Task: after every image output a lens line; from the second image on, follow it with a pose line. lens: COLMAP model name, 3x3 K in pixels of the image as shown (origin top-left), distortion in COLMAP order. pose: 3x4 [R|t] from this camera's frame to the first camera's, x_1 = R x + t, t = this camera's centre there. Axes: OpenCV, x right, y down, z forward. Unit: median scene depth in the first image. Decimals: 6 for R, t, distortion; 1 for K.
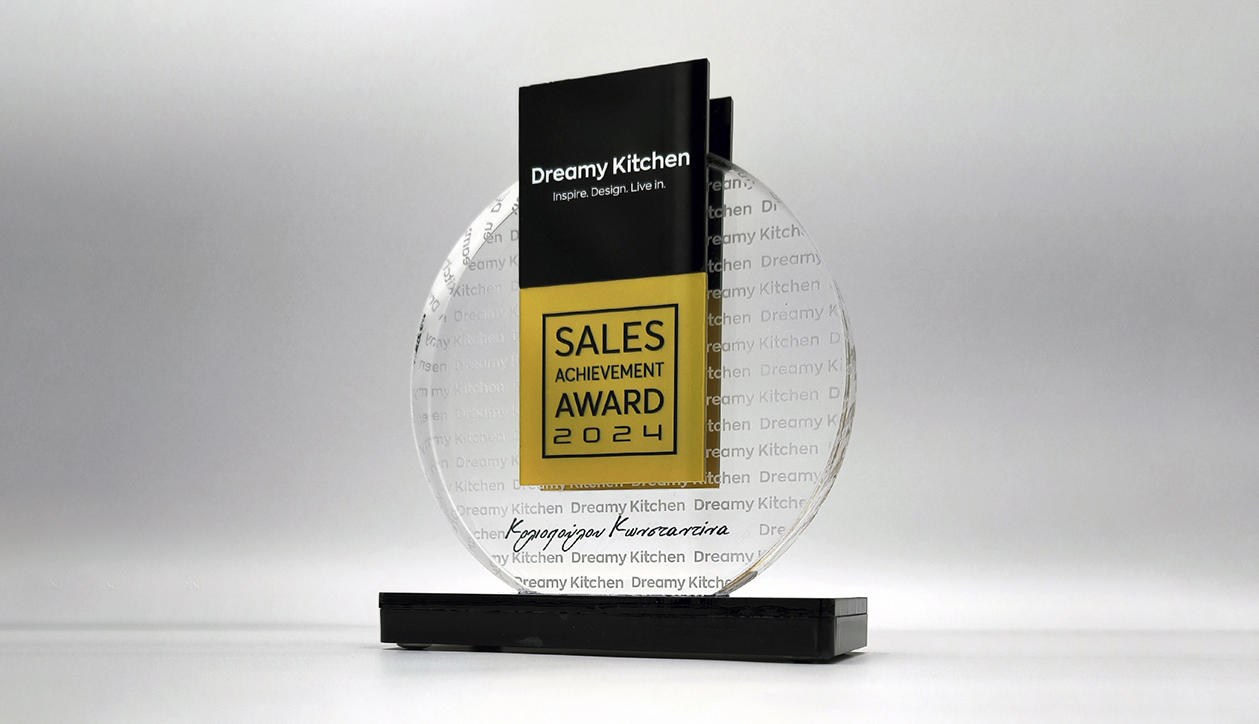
lens RADIAL K [[852.4, 0, 629.6], [0, 852.4, 362.3], [0, 0, 1]] dist [-0.001982, -0.000518]
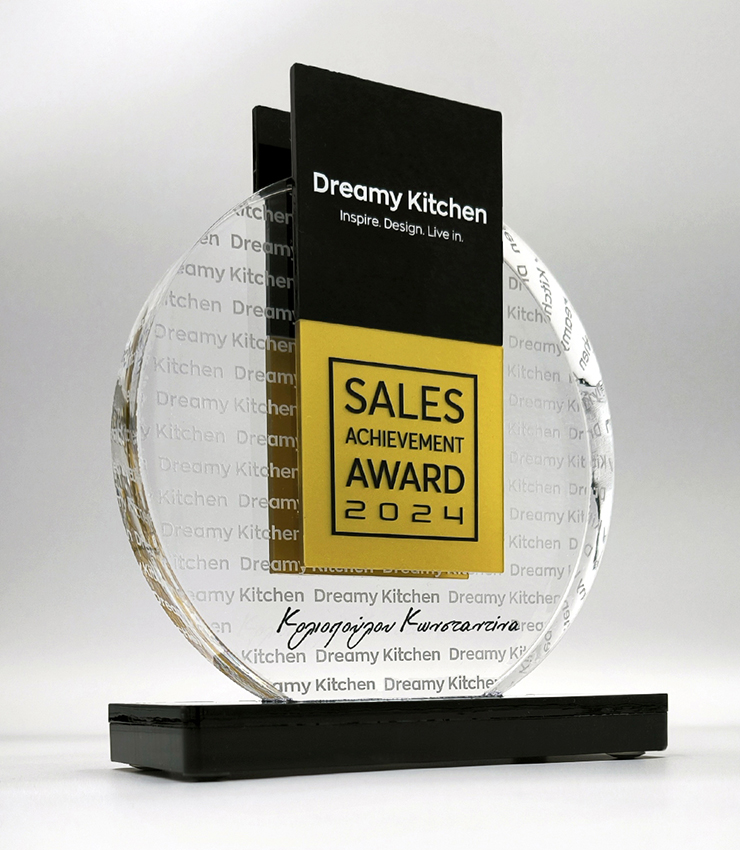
lens RADIAL K [[1055.4, 0, 370.1], [0, 1055.4, 424.9], [0, 0, 1]] dist [0.008737, 0.000000]
pose [[0.759735, 0.132889, 0.636509, -0.727080], [-0.137937, 0.989552, -0.041955, 0.045671], [-0.635434, -0.055923, 0.770128, 0.203905]]
